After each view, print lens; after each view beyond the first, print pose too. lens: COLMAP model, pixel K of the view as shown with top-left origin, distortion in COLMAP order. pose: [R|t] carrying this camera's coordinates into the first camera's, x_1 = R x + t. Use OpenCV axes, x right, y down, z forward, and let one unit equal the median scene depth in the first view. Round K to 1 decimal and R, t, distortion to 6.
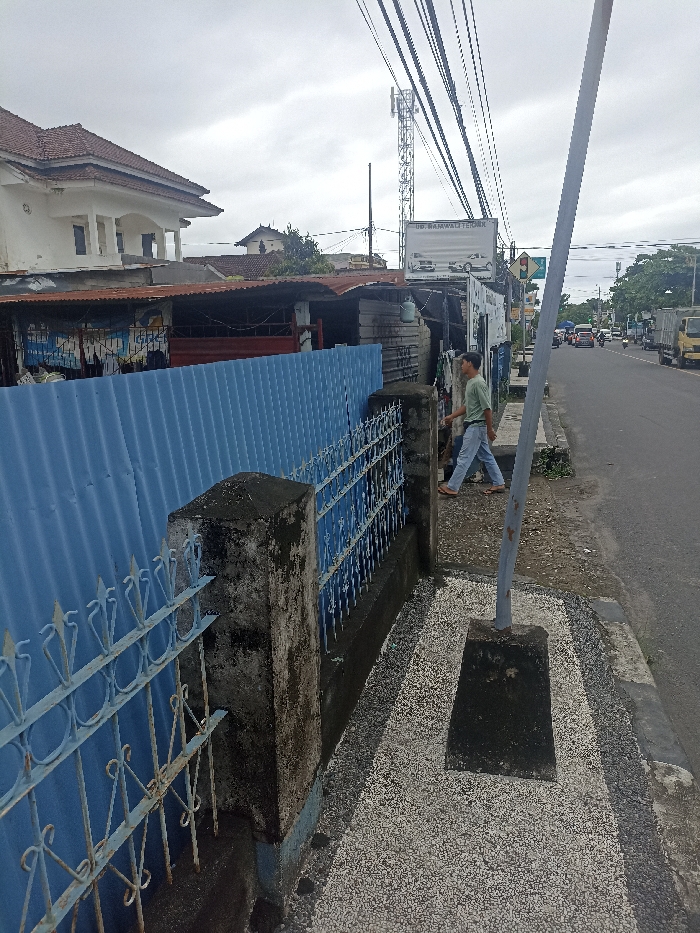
lens RADIAL K [[669.0, 0, 350.0], [0, 669.0, 466.5], [0, 0, 1]] dist [0.001496, -0.000240]
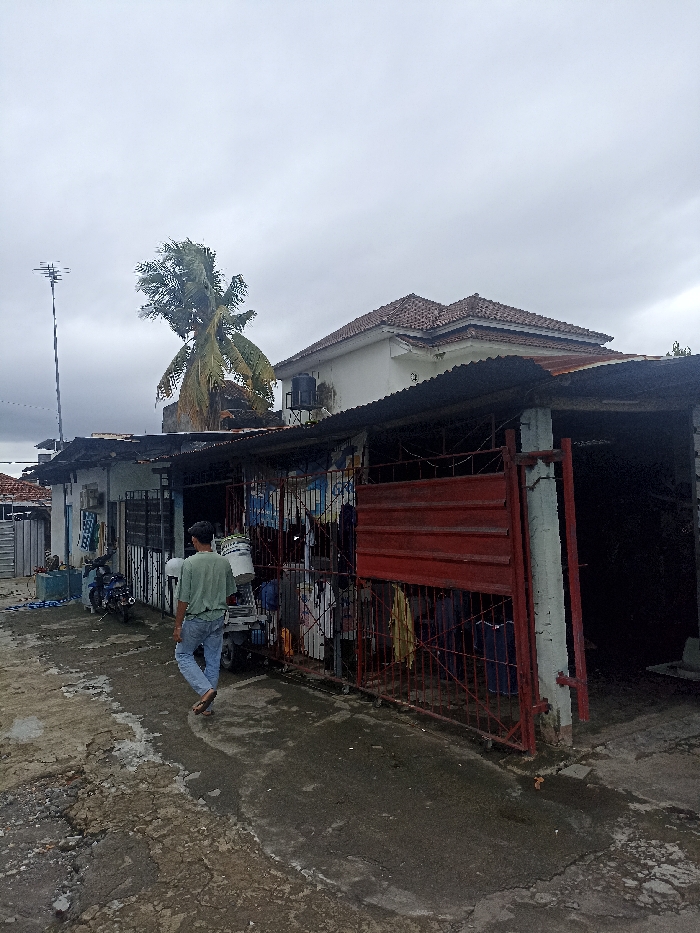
lens RADIAL K [[669.0, 0, 350.0], [0, 669.0, 466.5], [0, 0, 1]] dist [0.001496, -0.000240]
pose [[0.802587, -0.043872, -0.594920, 0.106553], [-0.102573, 0.972289, -0.210078, -0.068293], [0.587650, 0.229629, 0.775847, 0.458285]]
